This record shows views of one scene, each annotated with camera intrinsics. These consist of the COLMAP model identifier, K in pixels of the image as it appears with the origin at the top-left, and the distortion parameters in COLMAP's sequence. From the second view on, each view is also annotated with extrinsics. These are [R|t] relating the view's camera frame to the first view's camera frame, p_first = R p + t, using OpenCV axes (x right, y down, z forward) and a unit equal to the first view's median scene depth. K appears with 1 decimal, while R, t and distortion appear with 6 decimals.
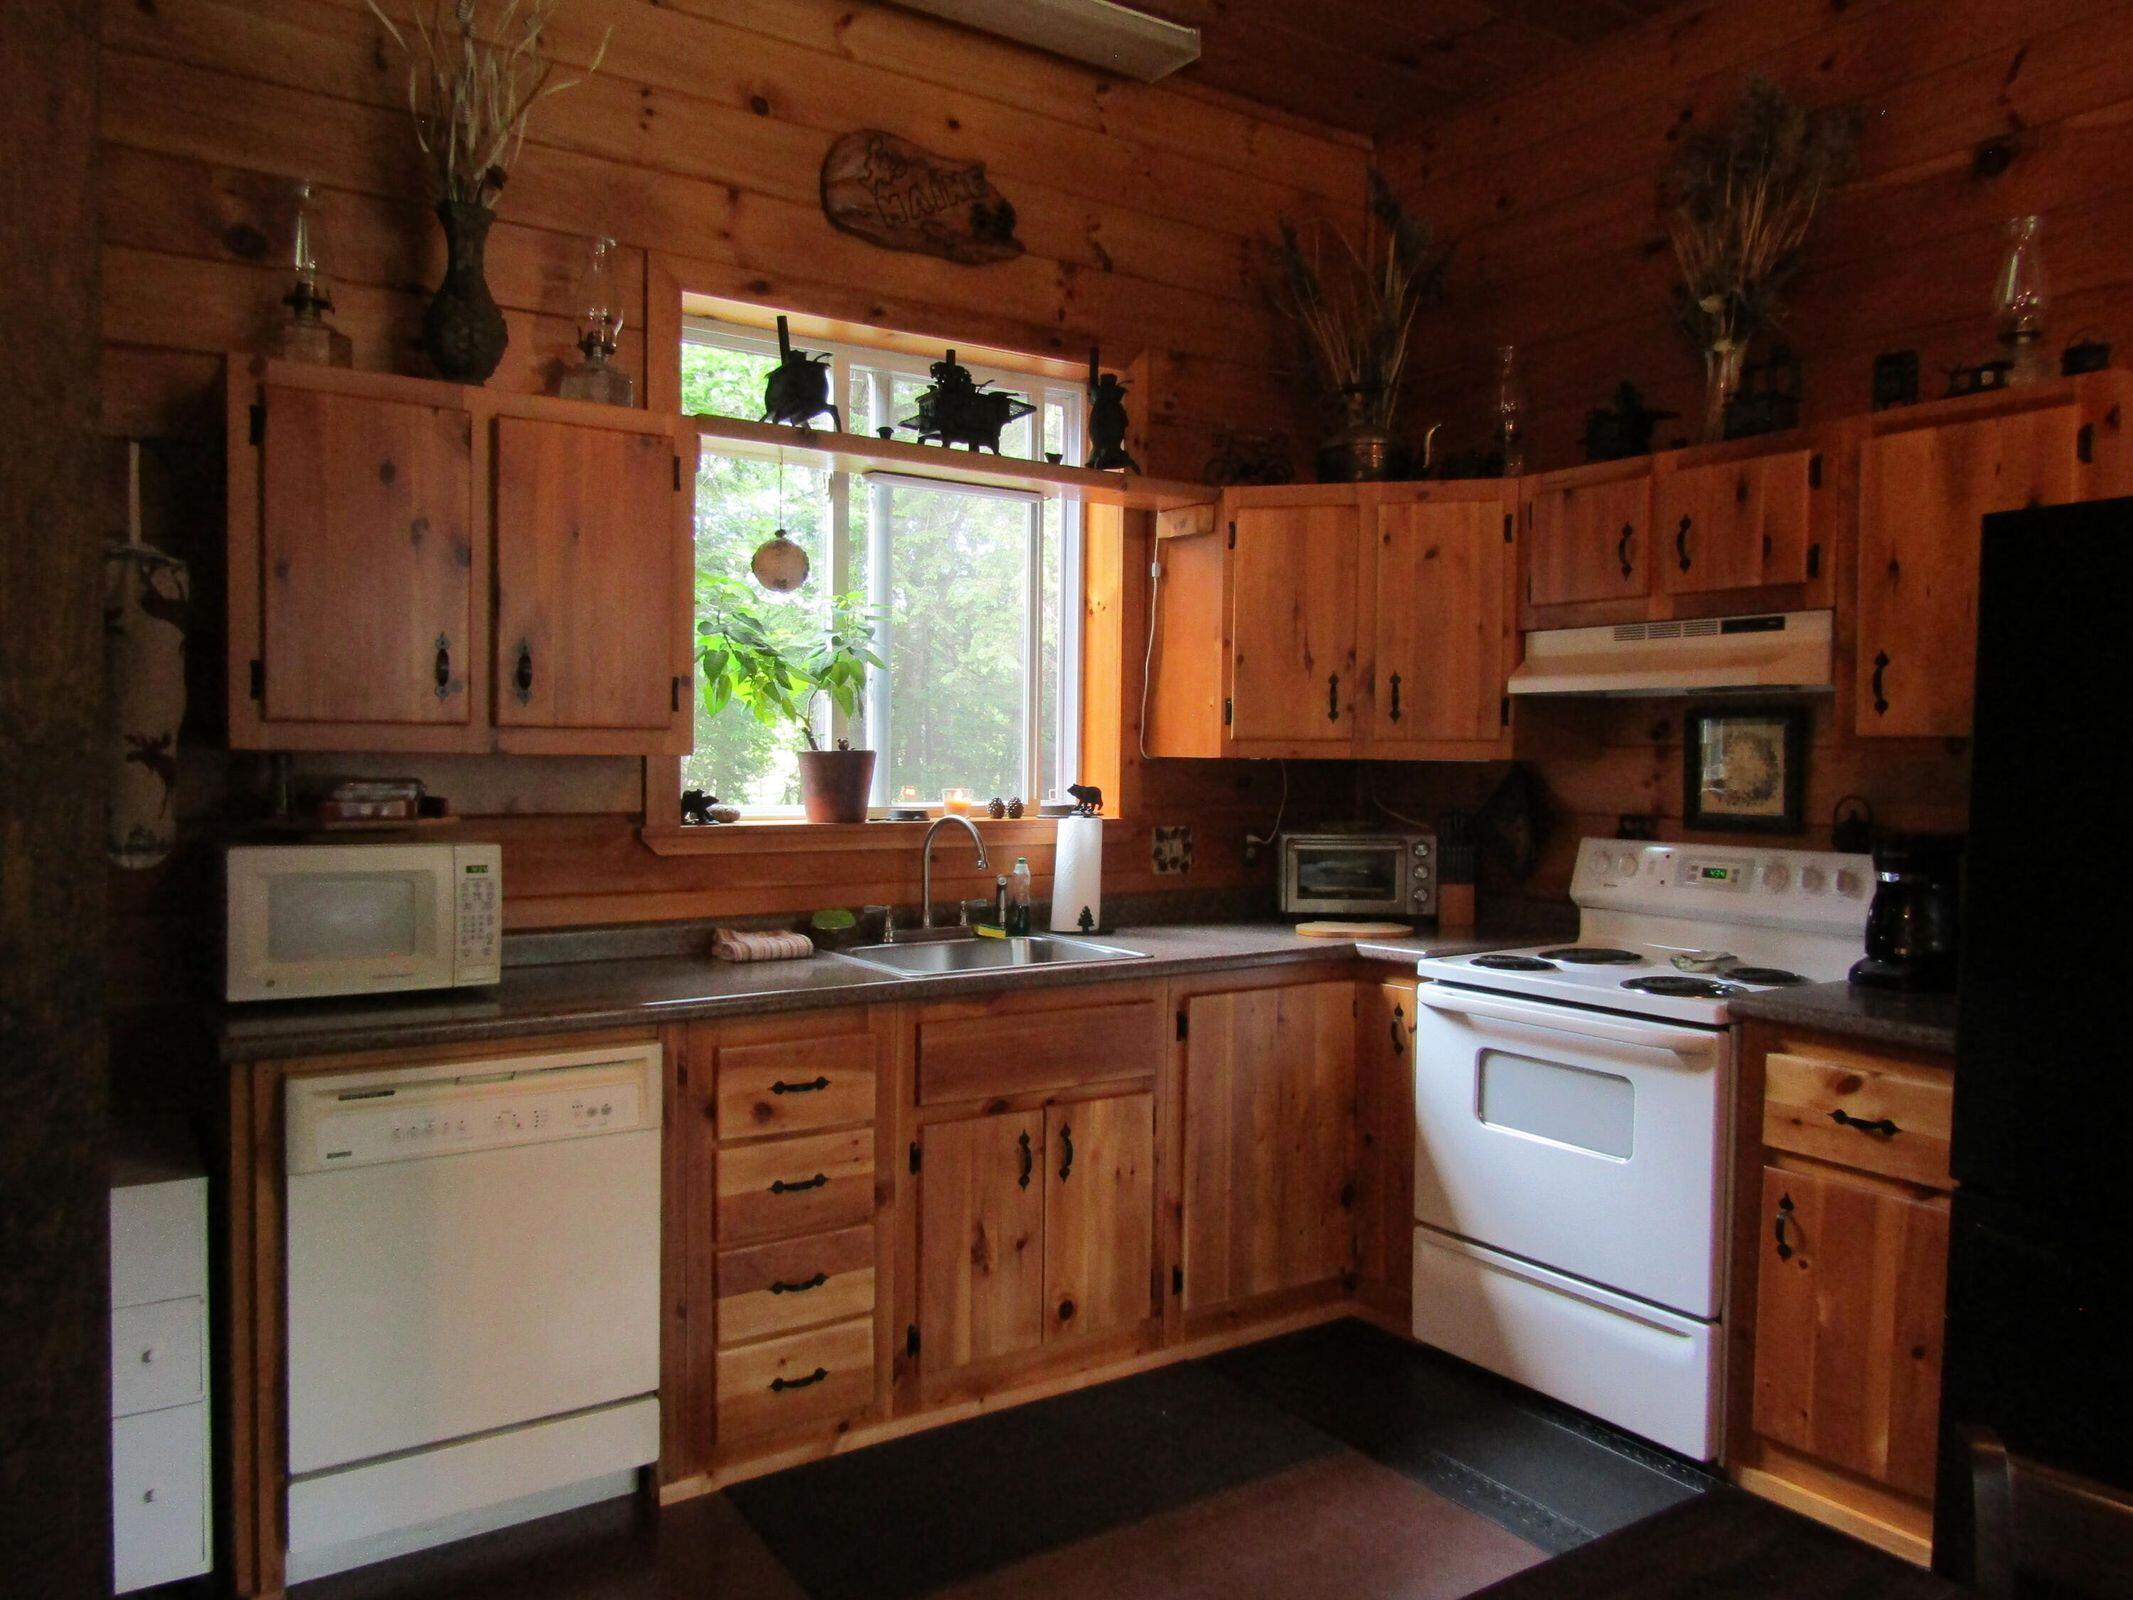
lens RADIAL K [[1520.5, 0, 1066.5], [0, 1520.5, 800.0], [0, 0, 1]] dist [0.004365, 0.004080]
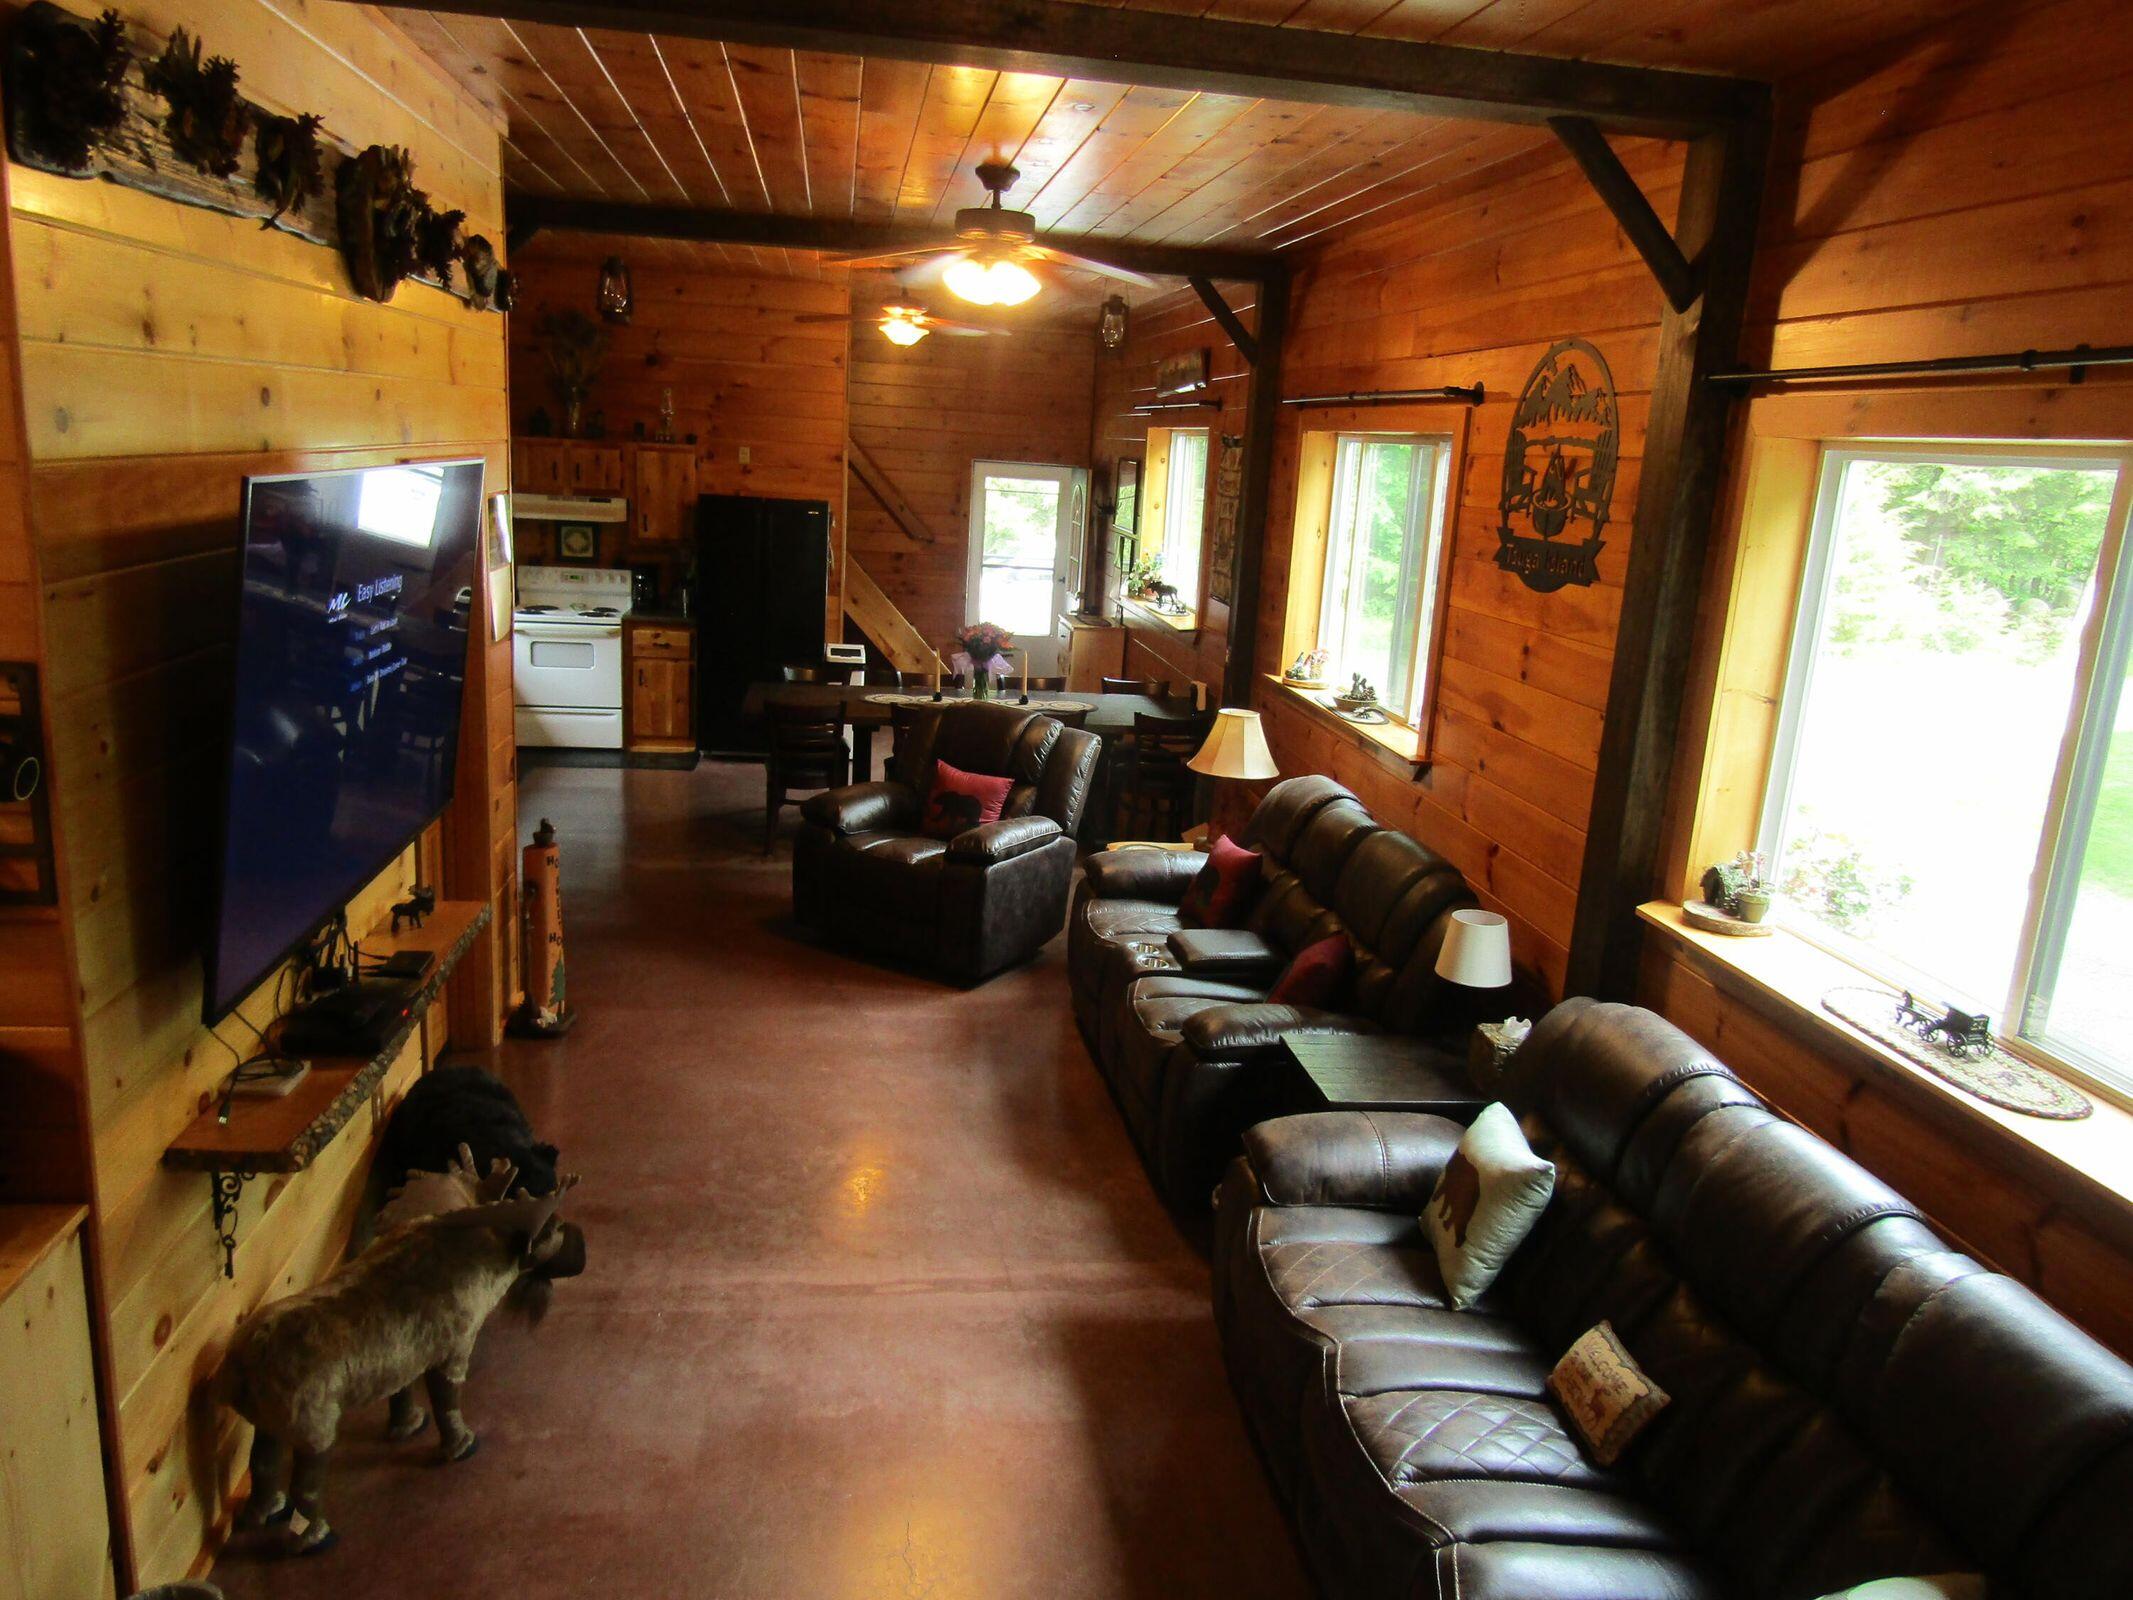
lens RADIAL K [[1520.5, 0, 1066.5], [0, 1520.5, 800.0], [0, 0, 1]] dist [0.004365, 0.004080]
pose [[0.421602, -0.201381, 0.884137, -2.181838], [-0.020075, 0.972716, 0.231130, -0.271786], [-0.906559, -0.115194, 0.406056, -1.318029]]
